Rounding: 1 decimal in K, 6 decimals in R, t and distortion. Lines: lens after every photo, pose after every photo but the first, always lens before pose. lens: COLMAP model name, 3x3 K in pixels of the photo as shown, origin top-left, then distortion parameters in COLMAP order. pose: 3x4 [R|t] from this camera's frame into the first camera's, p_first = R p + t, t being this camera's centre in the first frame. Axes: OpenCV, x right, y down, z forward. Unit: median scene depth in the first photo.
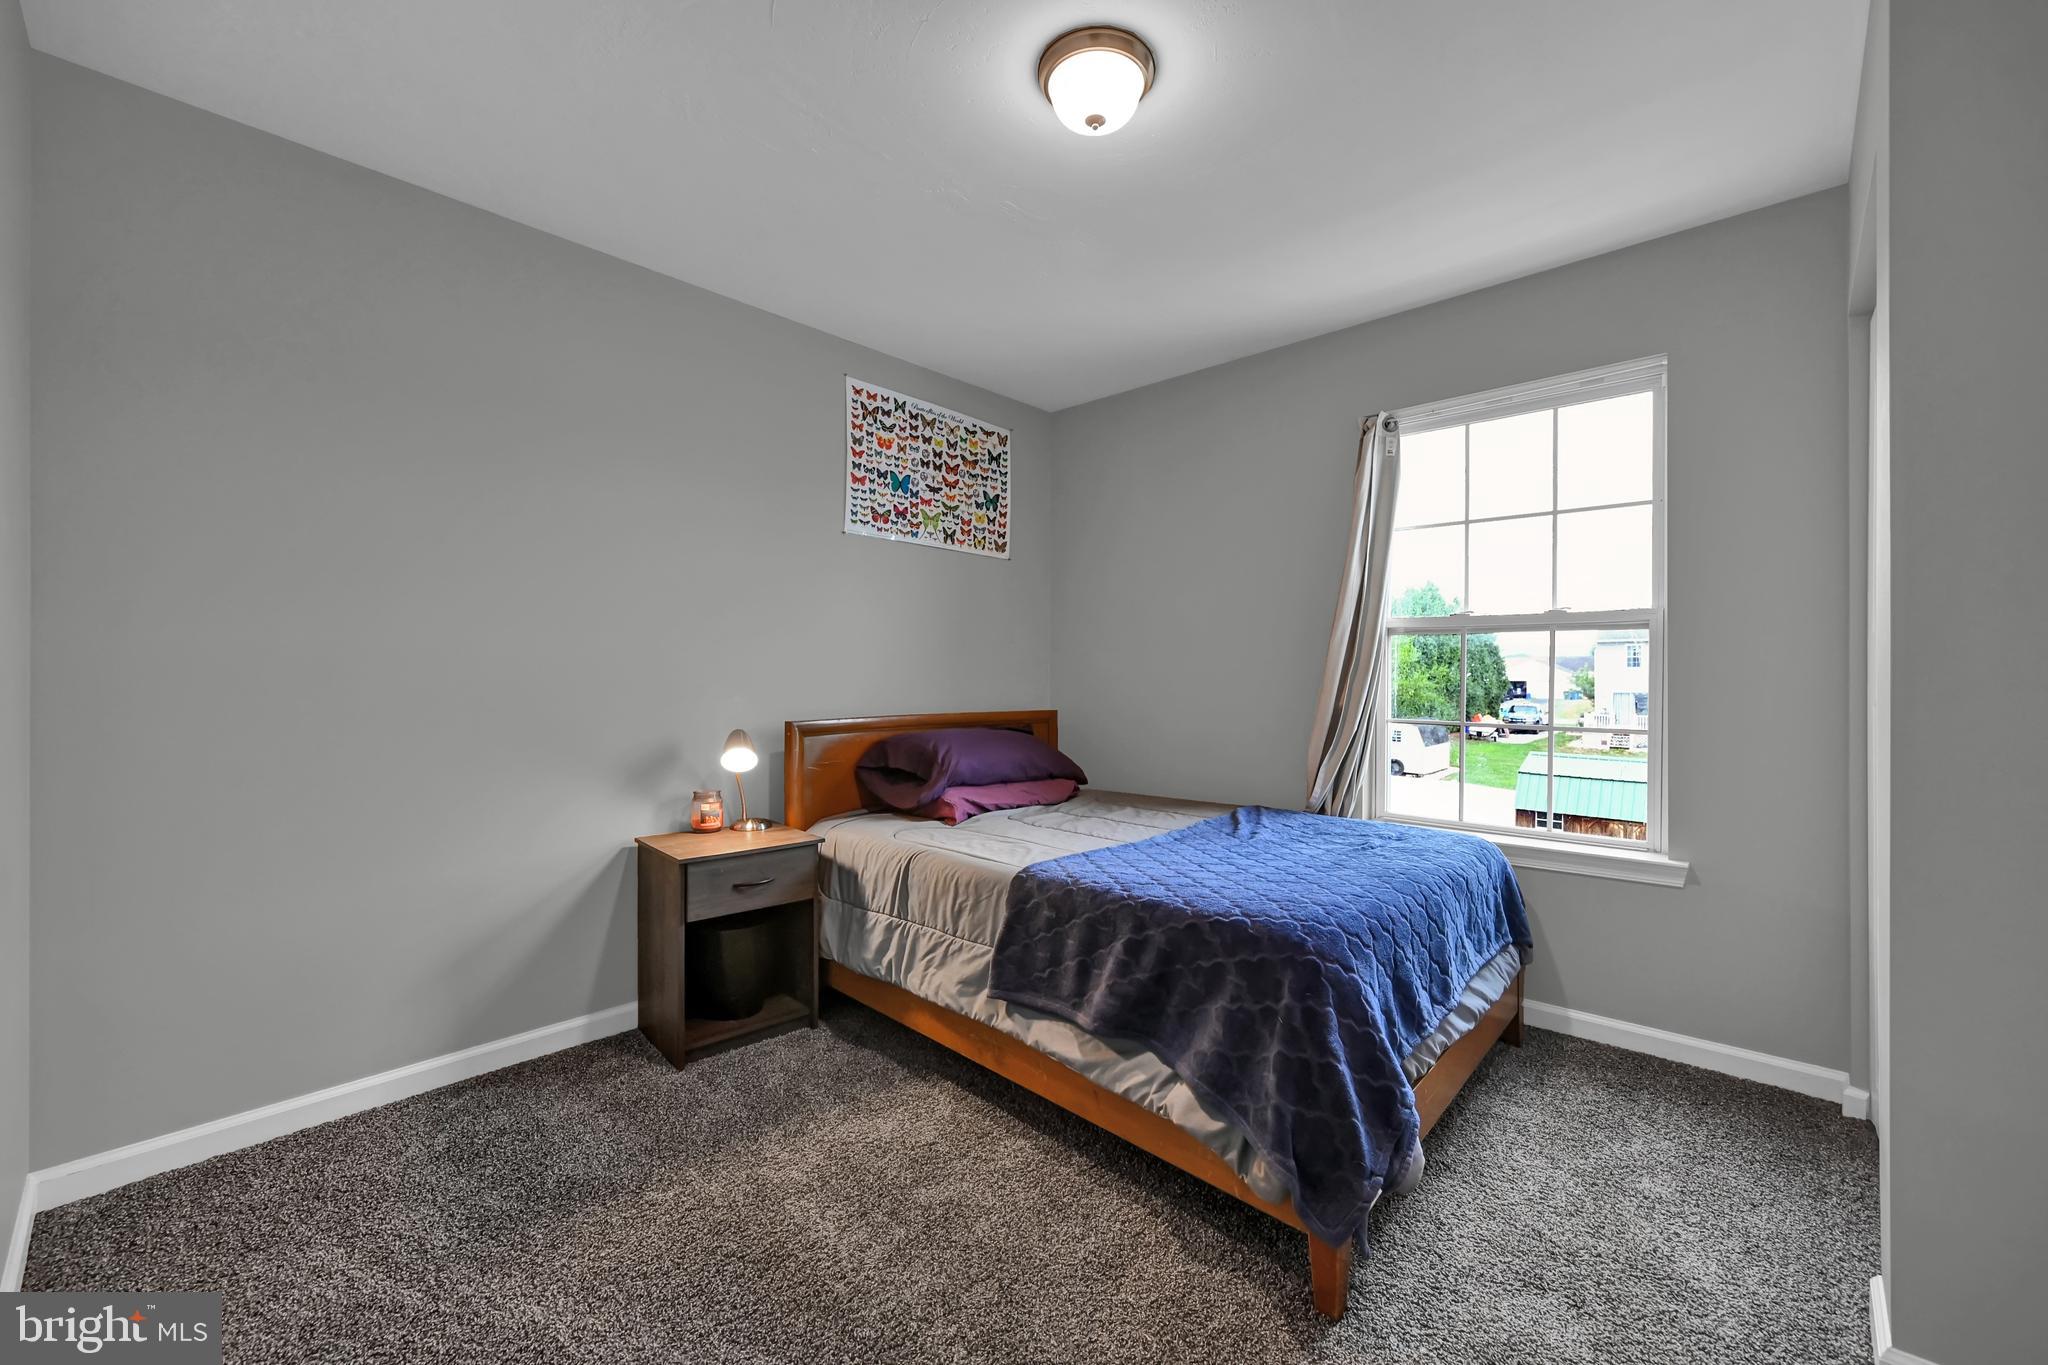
lens RADIAL K [[821.2, 0, 1033.0], [0, 821.2, 676.2], [0, 0, 1]] dist [-0.004894, -0.000095]
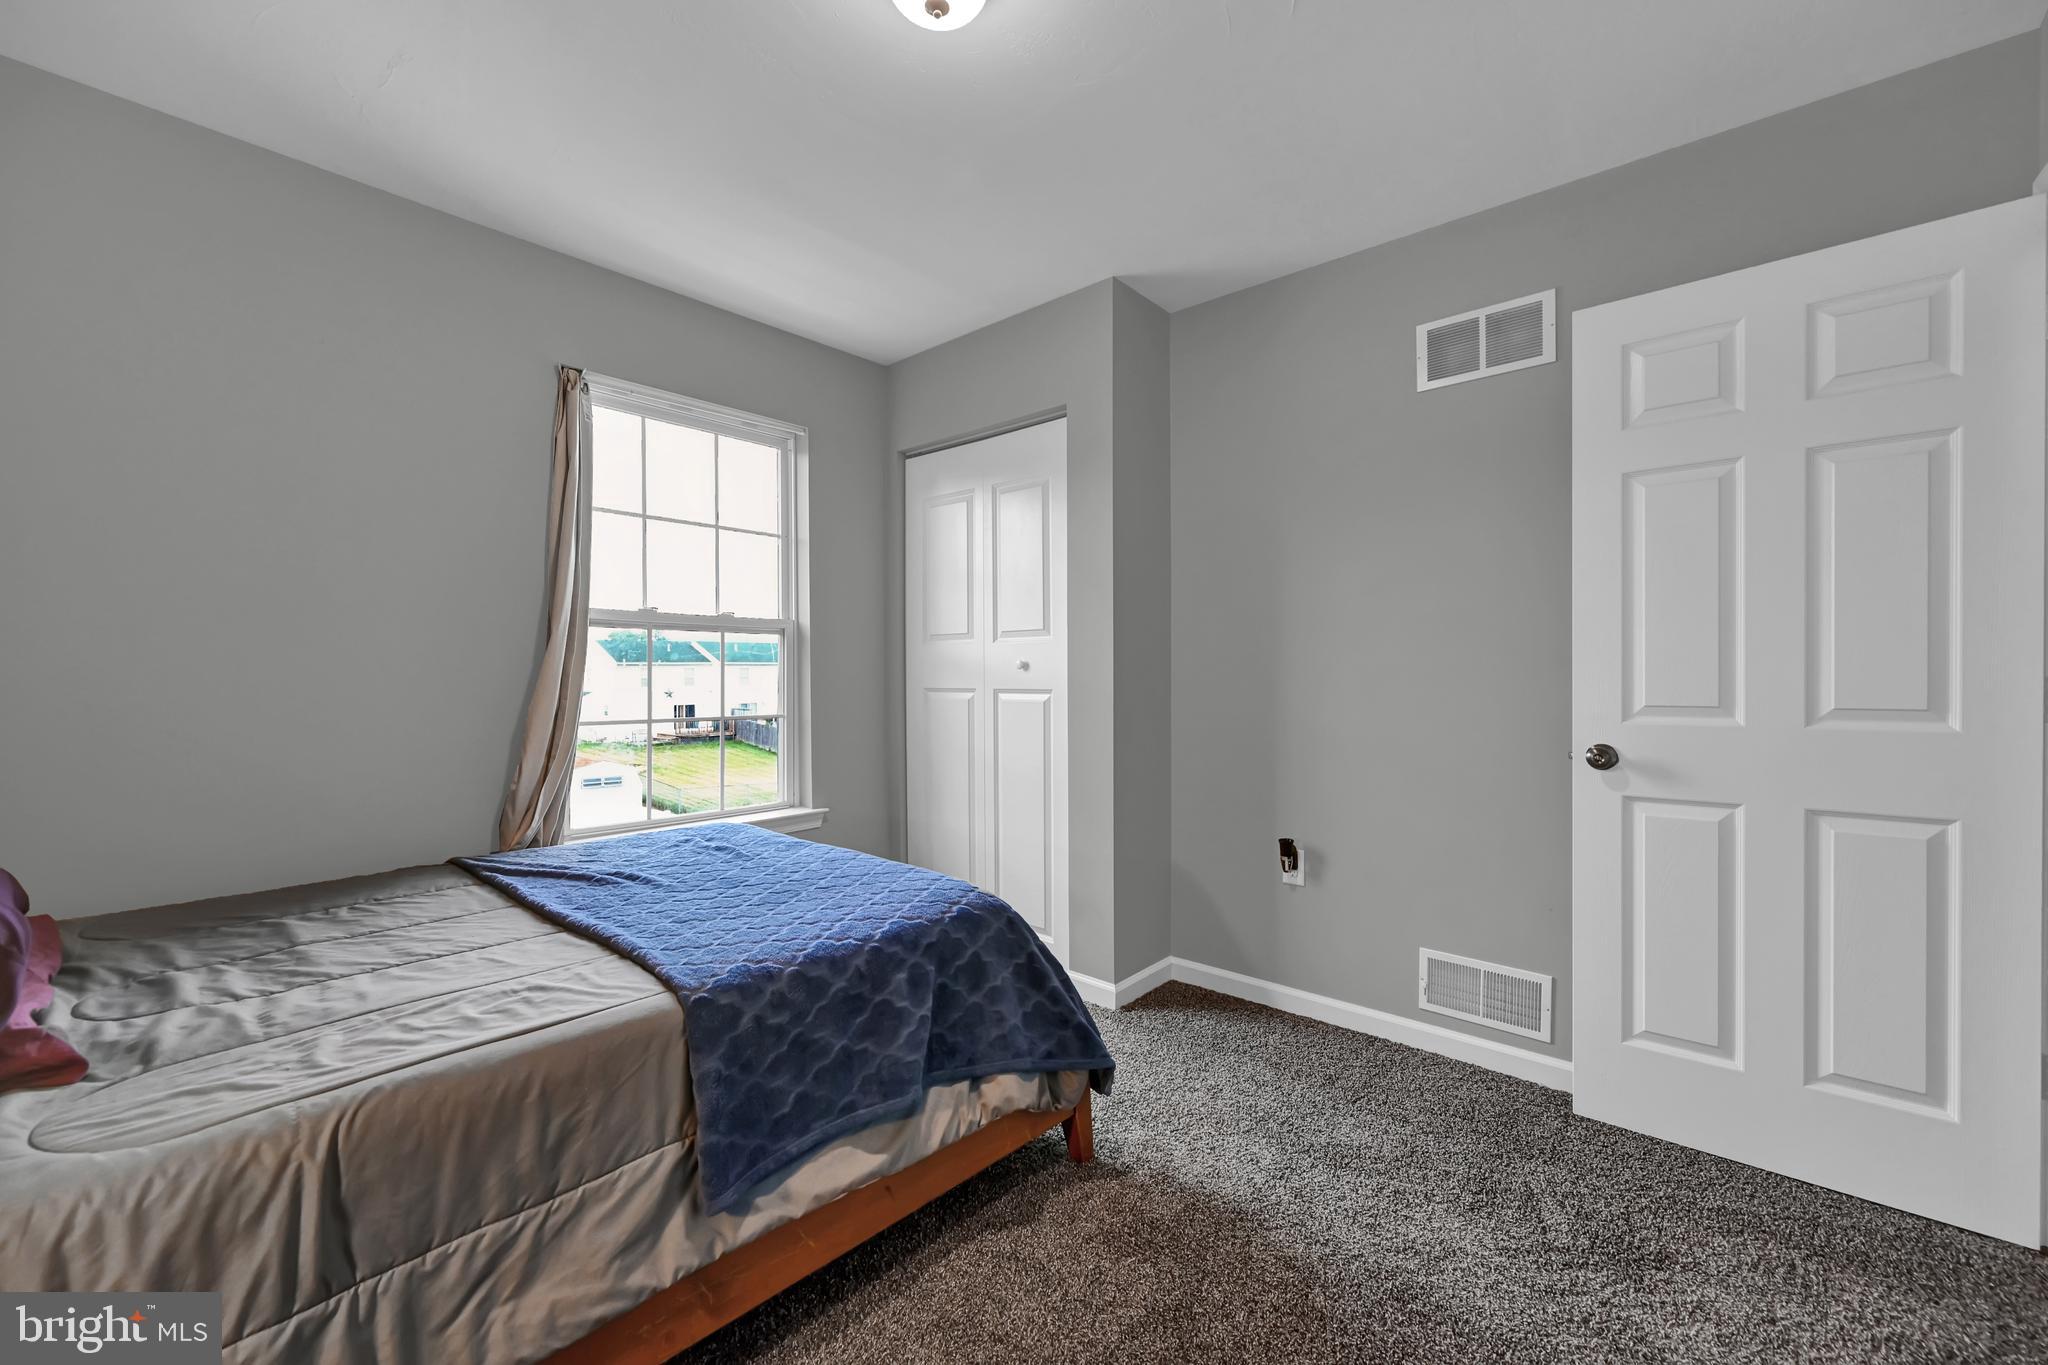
lens RADIAL K [[821.2, 0, 1032.2], [0, 821.2, 679.9], [0, 0, 1]] dist [-0.004894, -0.000095]
pose [[-0.037469, -0.013342, 0.999209, -0.605323], [0.004283, 0.999900, 0.013511, -0.003853], [-0.999289, 0.004786, -0.037408, 0.730888]]
